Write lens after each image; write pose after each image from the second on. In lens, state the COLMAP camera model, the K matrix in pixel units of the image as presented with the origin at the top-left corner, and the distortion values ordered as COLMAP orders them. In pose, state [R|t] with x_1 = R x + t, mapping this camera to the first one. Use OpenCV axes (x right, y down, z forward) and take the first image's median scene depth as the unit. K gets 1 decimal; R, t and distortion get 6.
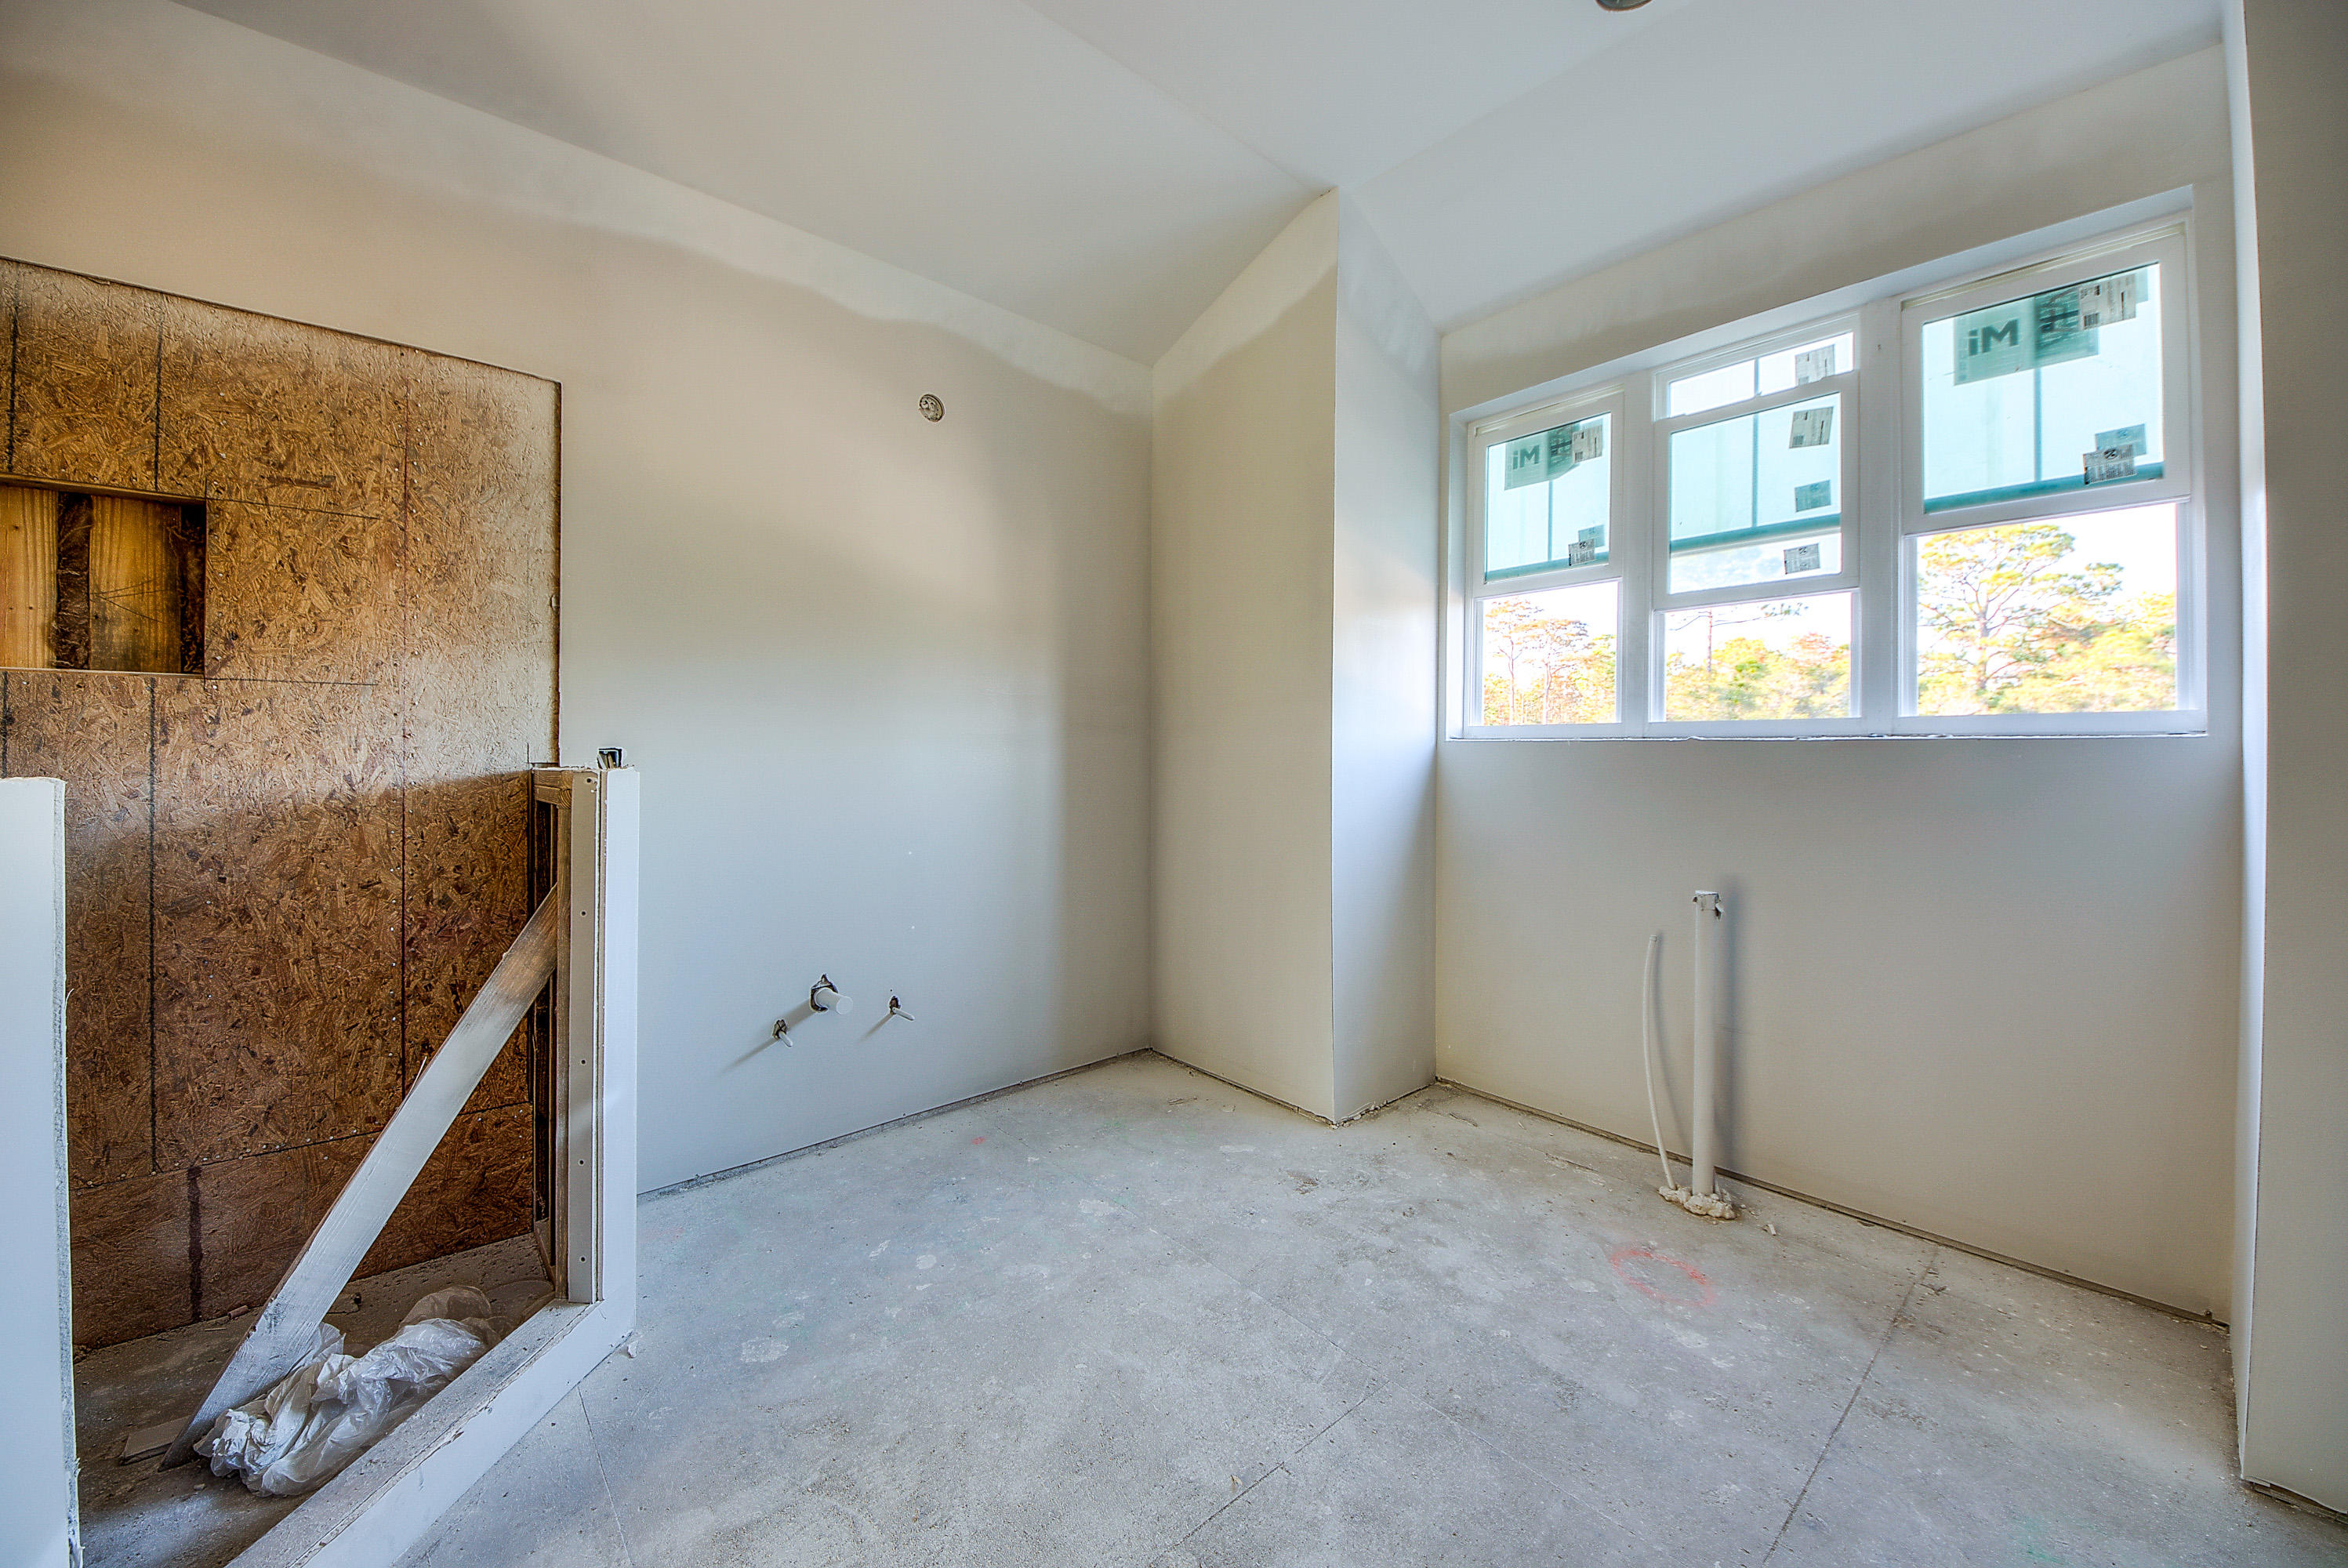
lens RADIAL K [[923.8, 0, 1177.5], [0, 923.8, 763.0], [0, 0, 1]] dist [0.009773, -0.002216]
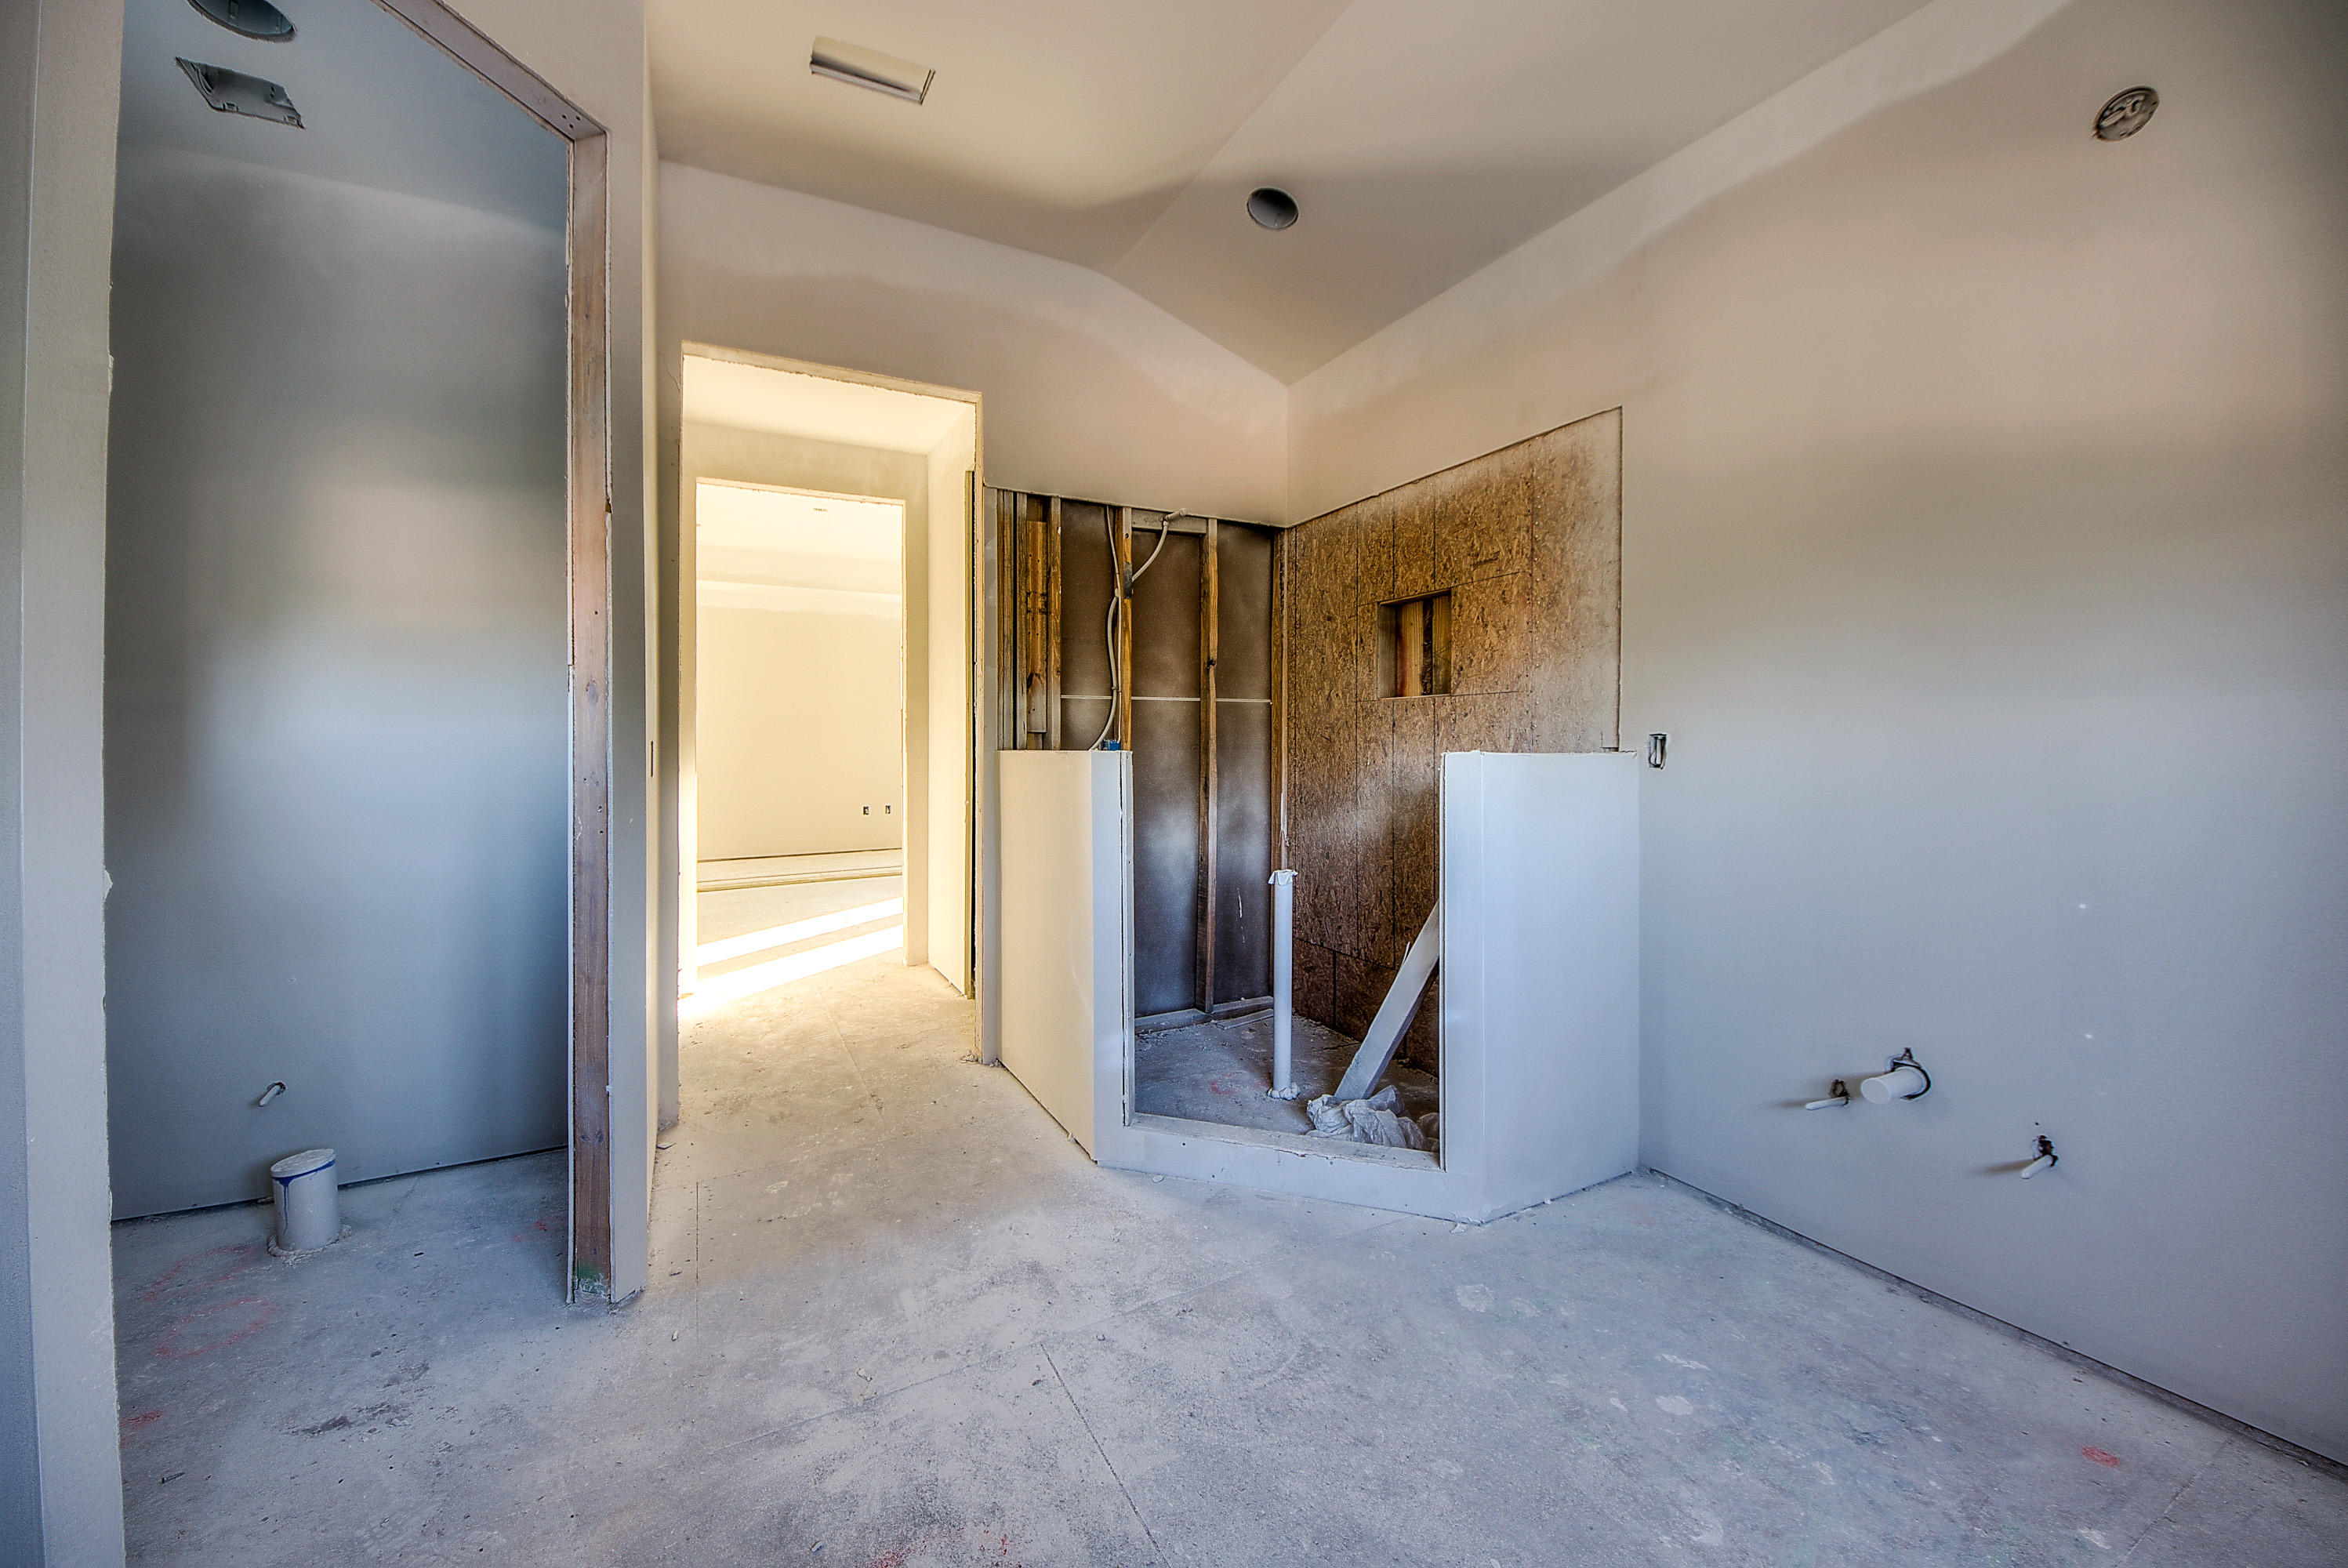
lens RADIAL K [[923.8, 0, 1165.3], [0, 923.8, 752.5], [0, 0, 1]] dist [0.009773, -0.002216]
pose [[-0.261583, 0.010062, -0.965129, 0.620972], [-0.004009, 0.999926, 0.011512, -0.006480], [0.965173, 0.006881, -0.261523, 0.858559]]
